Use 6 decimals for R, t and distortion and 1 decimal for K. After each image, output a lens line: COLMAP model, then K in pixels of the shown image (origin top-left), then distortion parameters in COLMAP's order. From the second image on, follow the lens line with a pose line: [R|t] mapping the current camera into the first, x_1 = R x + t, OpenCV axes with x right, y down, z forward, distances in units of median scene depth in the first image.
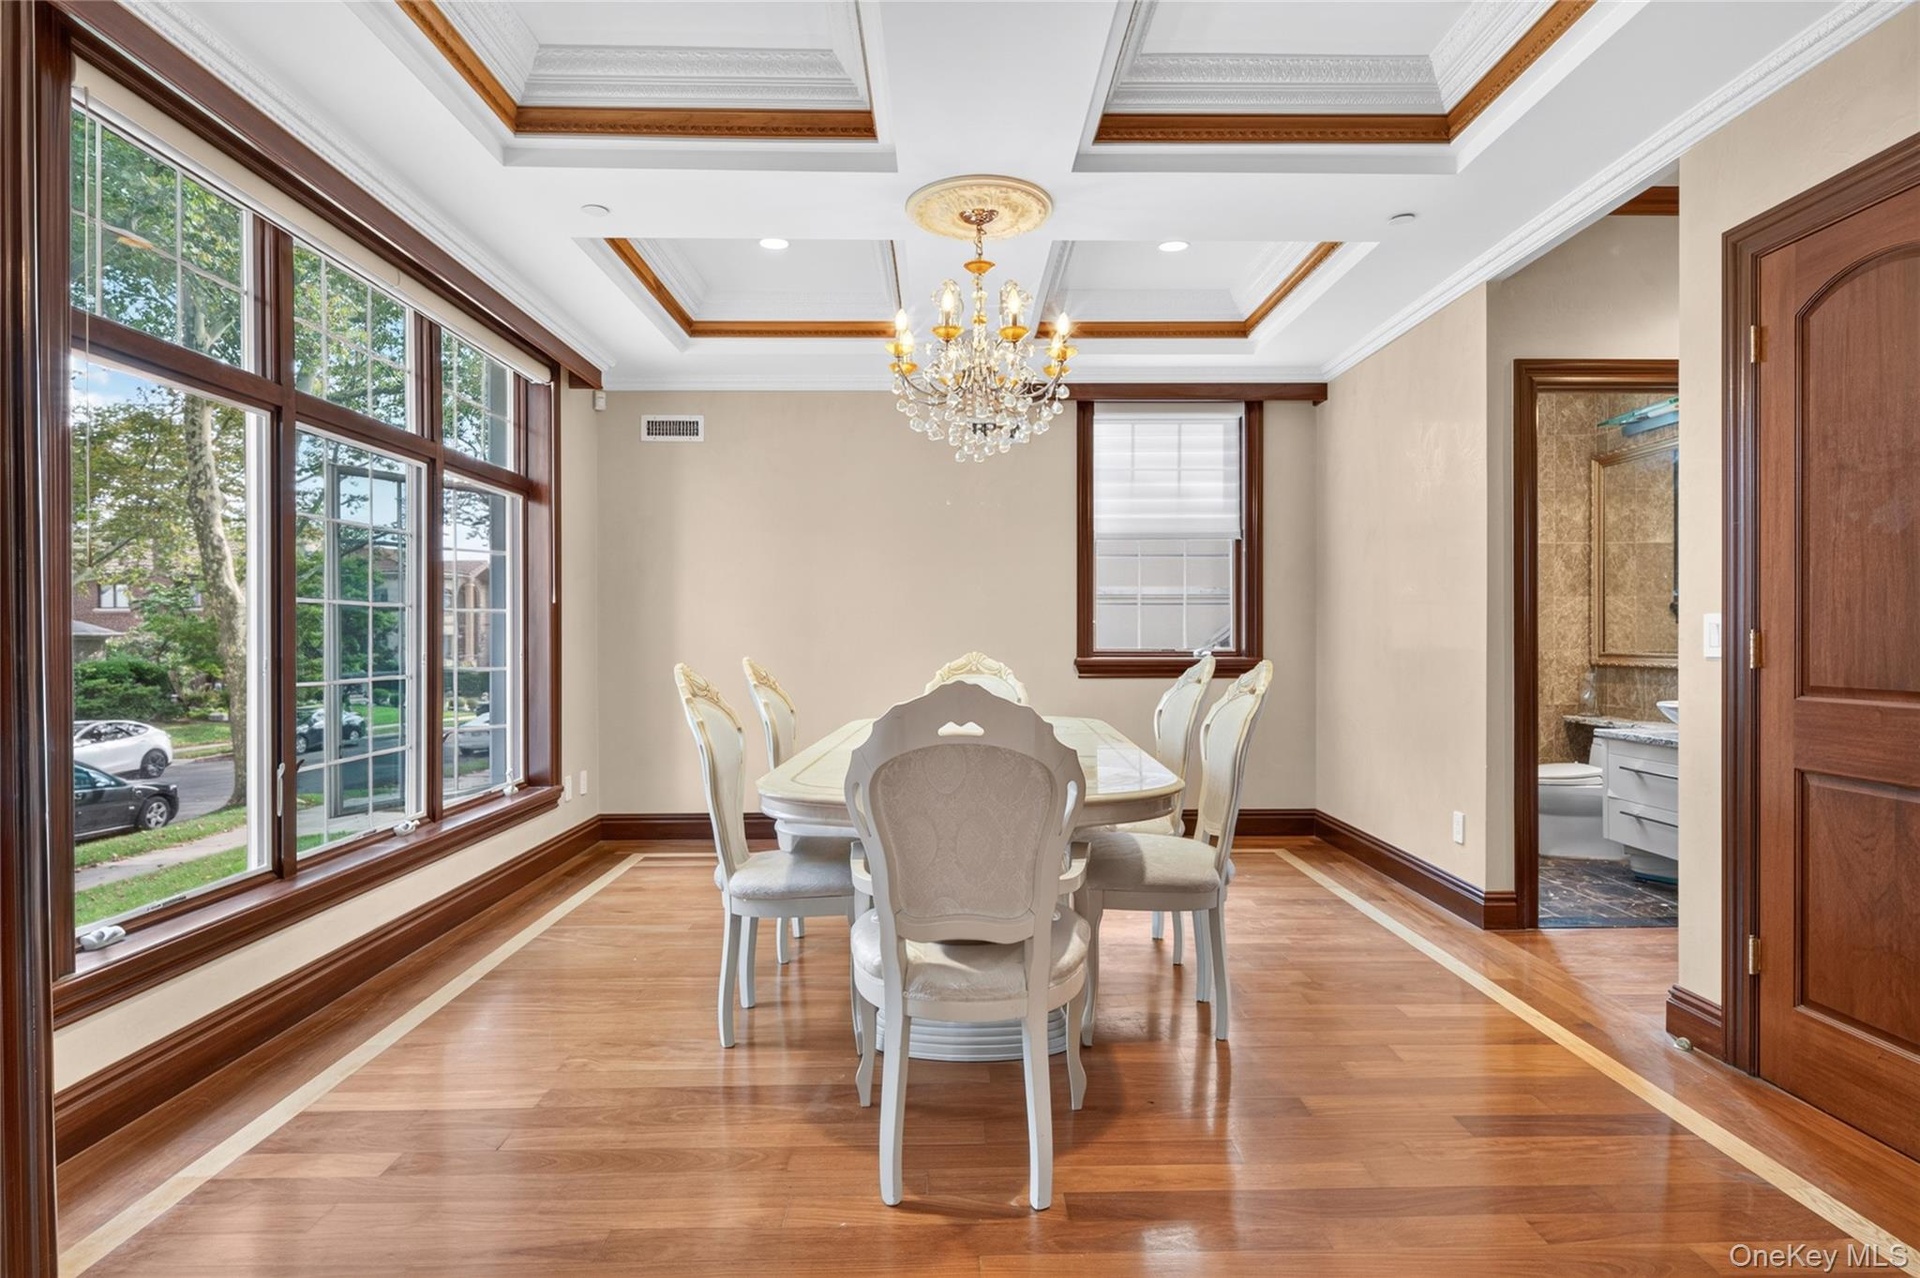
lens RADIAL K [[1022.1, 0, 960.0], [0, 1022.1, 639.0], [0, 0, 1]] dist [-0.002200, -0.001527]
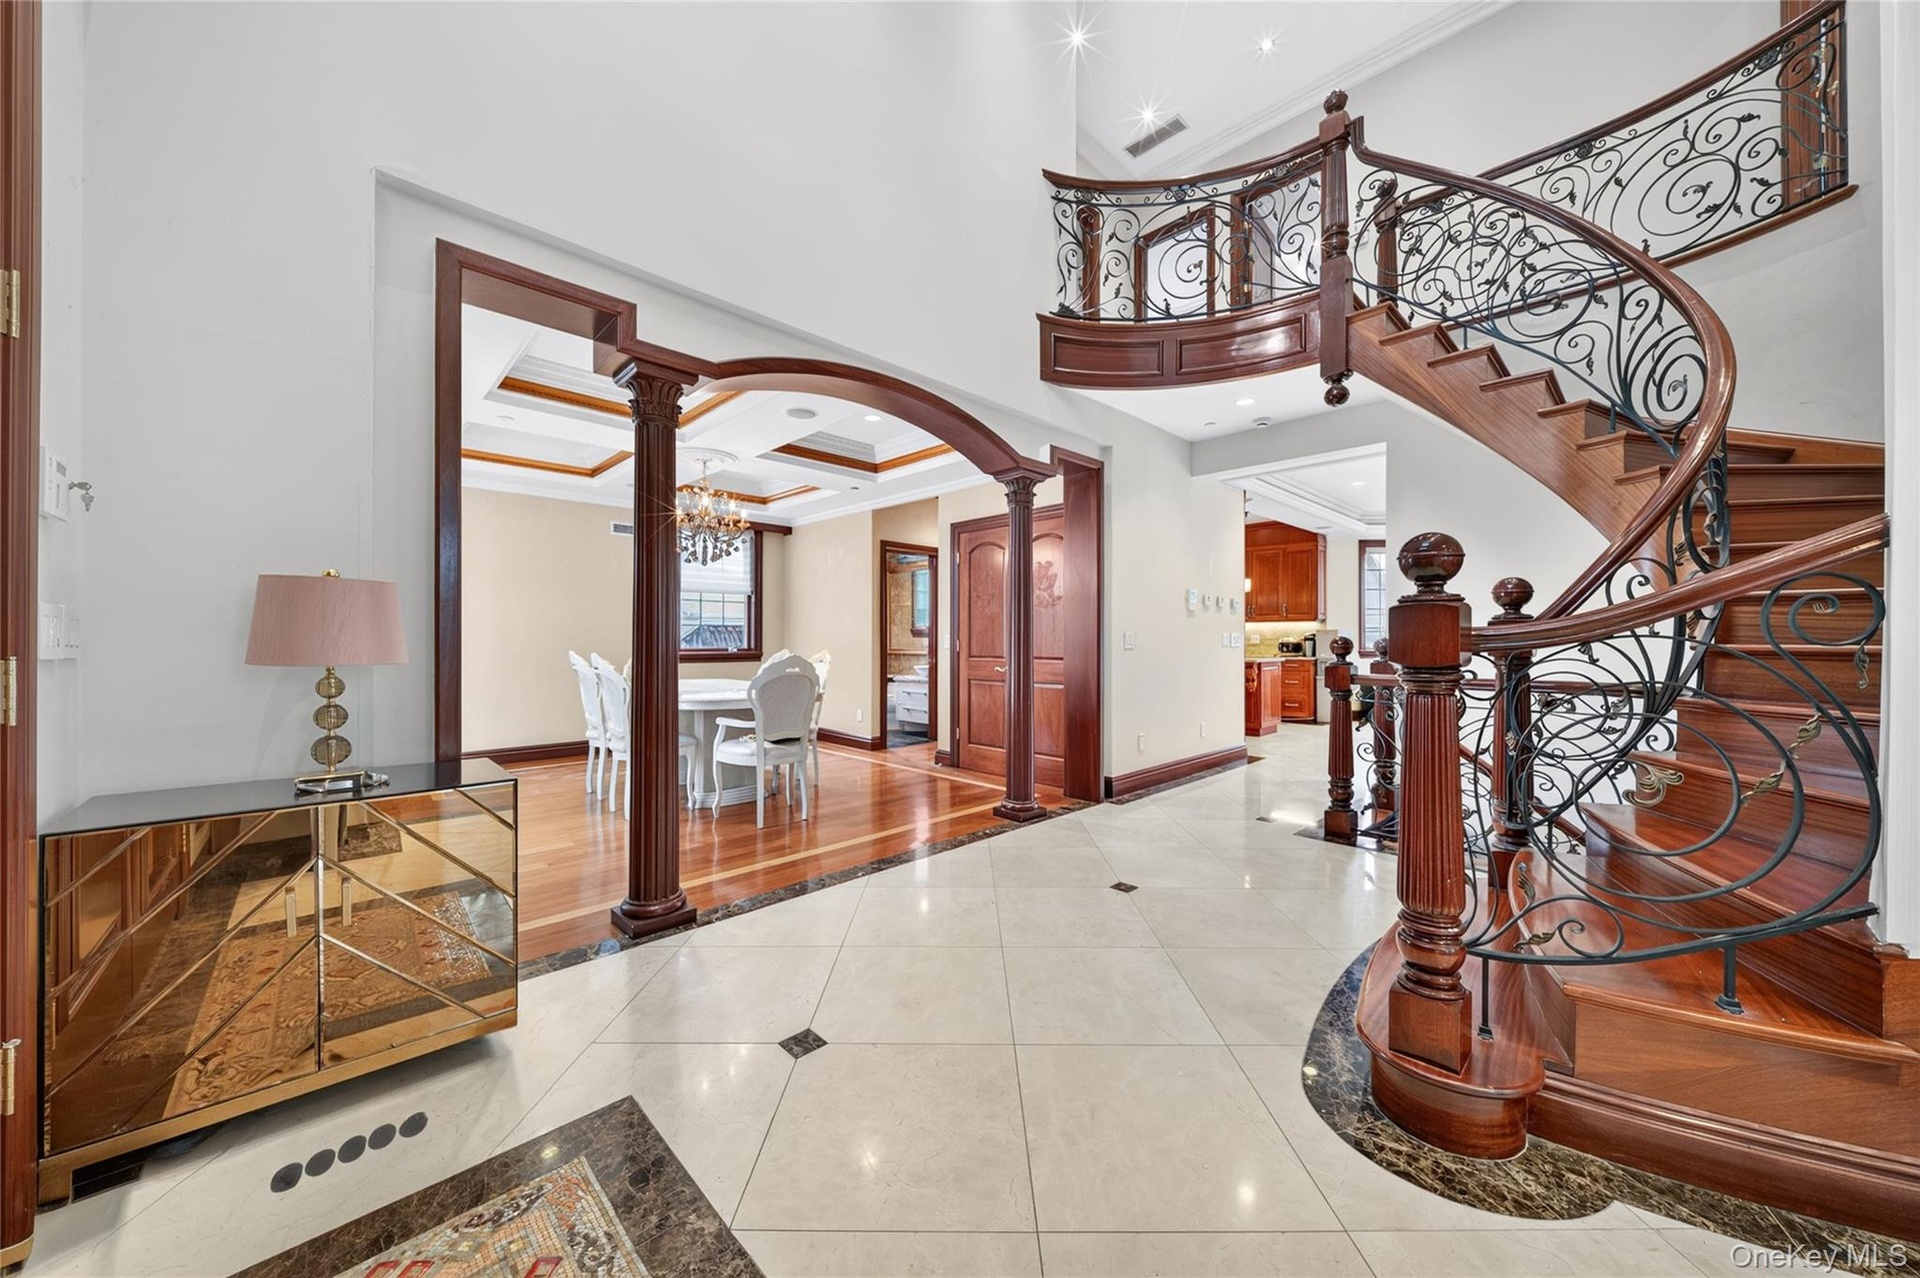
lens RADIAL K [[671.8, 0, 960.0], [0, 671.8, 639.0], [0, 0, 1]] dist [-0.000284, -0.000110]
pose [[0.735153, 0.003292, 0.677893, -0.525708], [0.000863, 0.999983, -0.005792, 0.001676], [-0.677901, 0.004843, 0.735137, -0.468679]]
